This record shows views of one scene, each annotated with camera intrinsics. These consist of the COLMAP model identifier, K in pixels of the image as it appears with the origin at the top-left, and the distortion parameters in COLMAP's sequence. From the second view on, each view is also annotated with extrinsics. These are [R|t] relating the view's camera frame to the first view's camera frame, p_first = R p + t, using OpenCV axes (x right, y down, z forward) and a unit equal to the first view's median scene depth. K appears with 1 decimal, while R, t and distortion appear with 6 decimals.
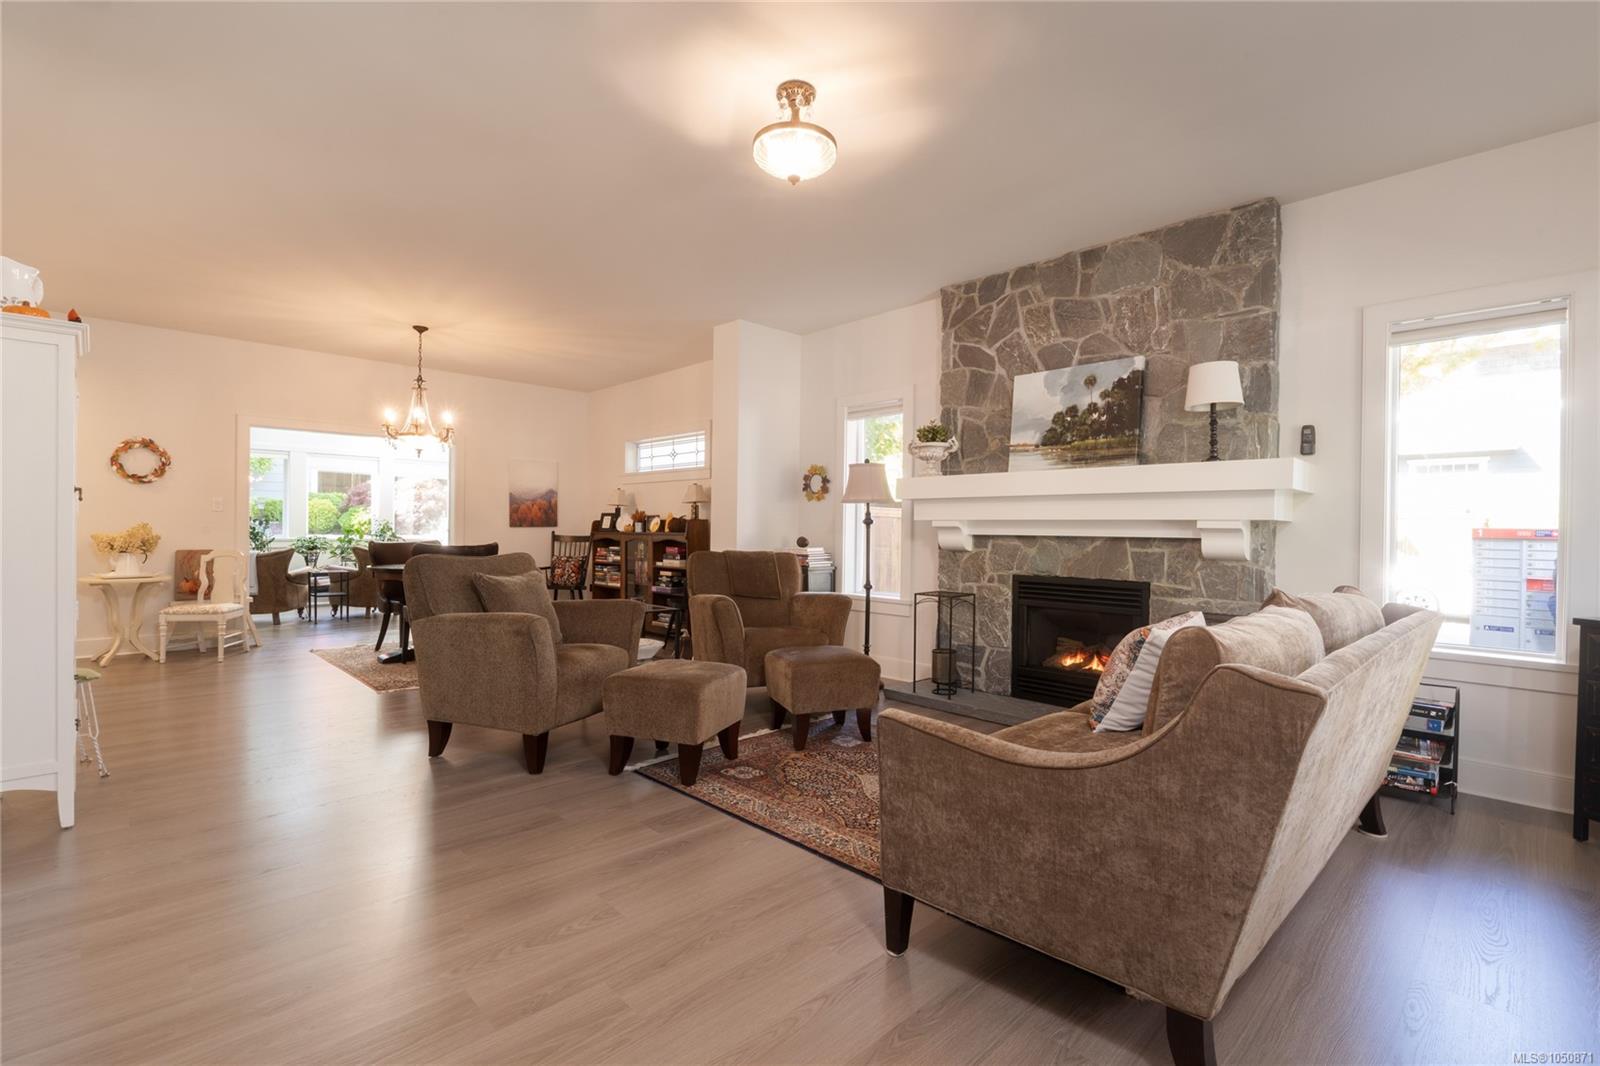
lens RADIAL K [[740.1, 0, 800.0], [0, 740.1, 533.0], [0, 0, 1]] dist [-0.000340, -0.000025]
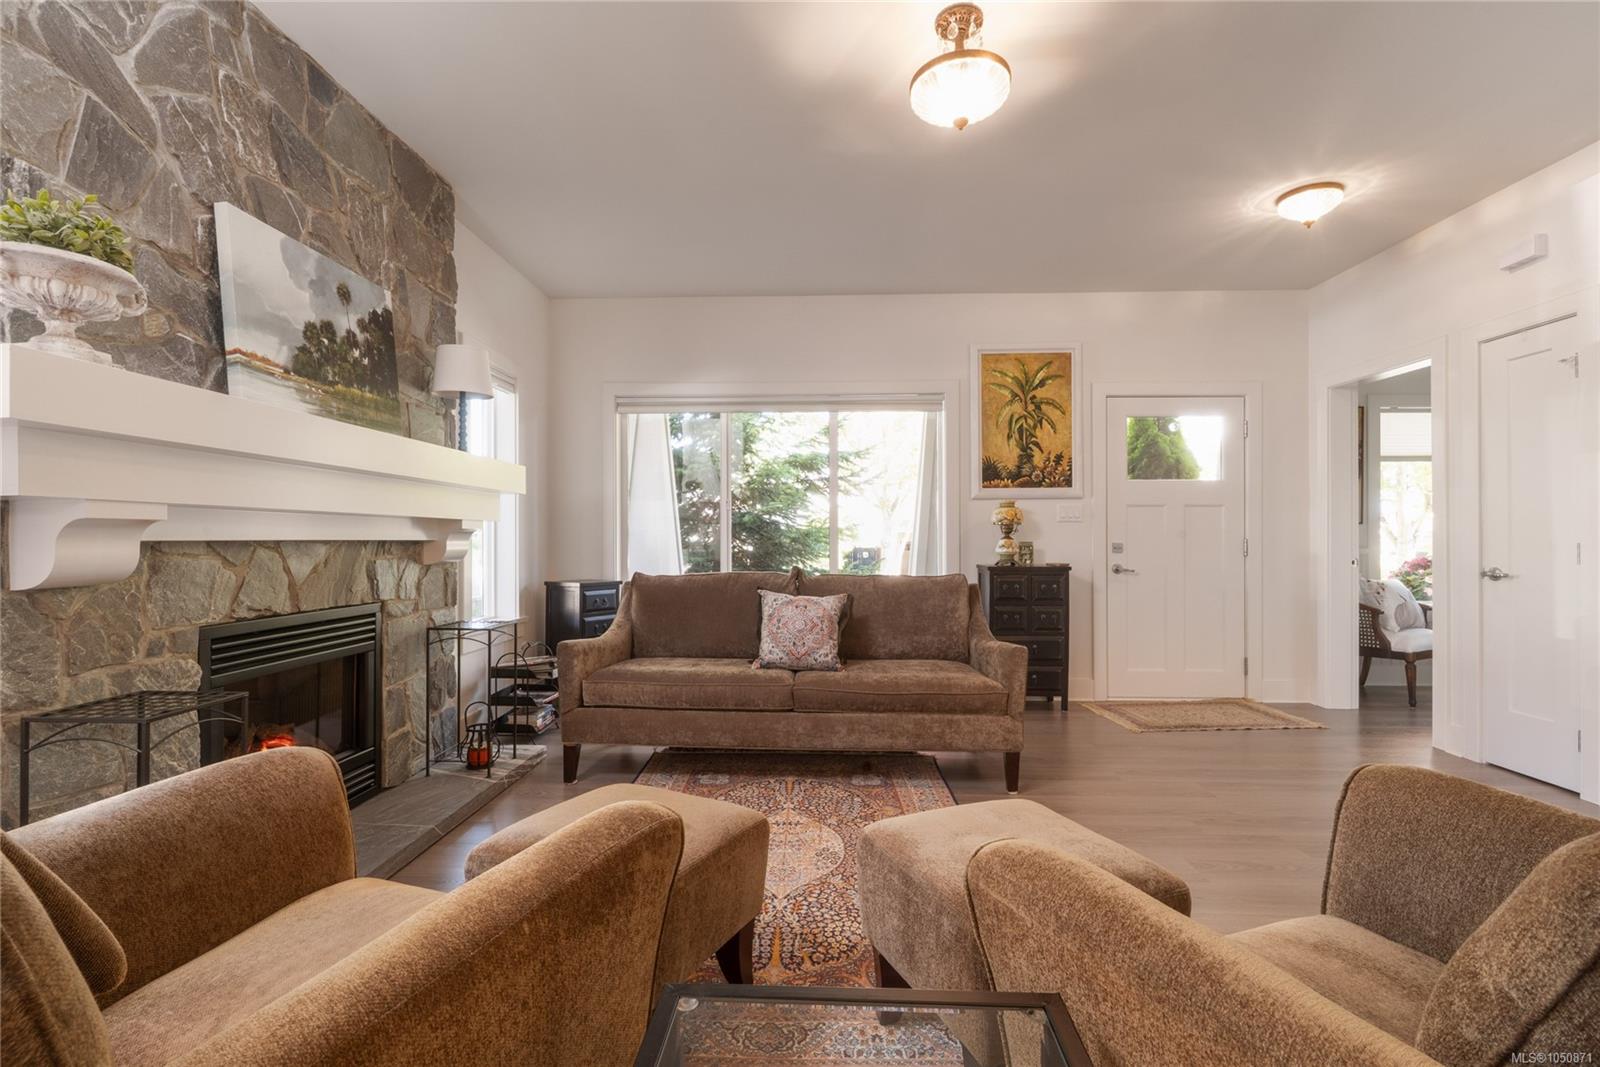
lens RADIAL K [[727.2, 0, 806.1], [0, 727.2, 525.2], [0, 0, 1]] dist [-0.001214, -0.000281]
pose [[-0.697134, -0.002175, 0.716937, -0.314139], [-0.012520, 0.999880, -0.009141, -0.007686], [-0.716831, -0.015349, -0.697078, 1.115569]]
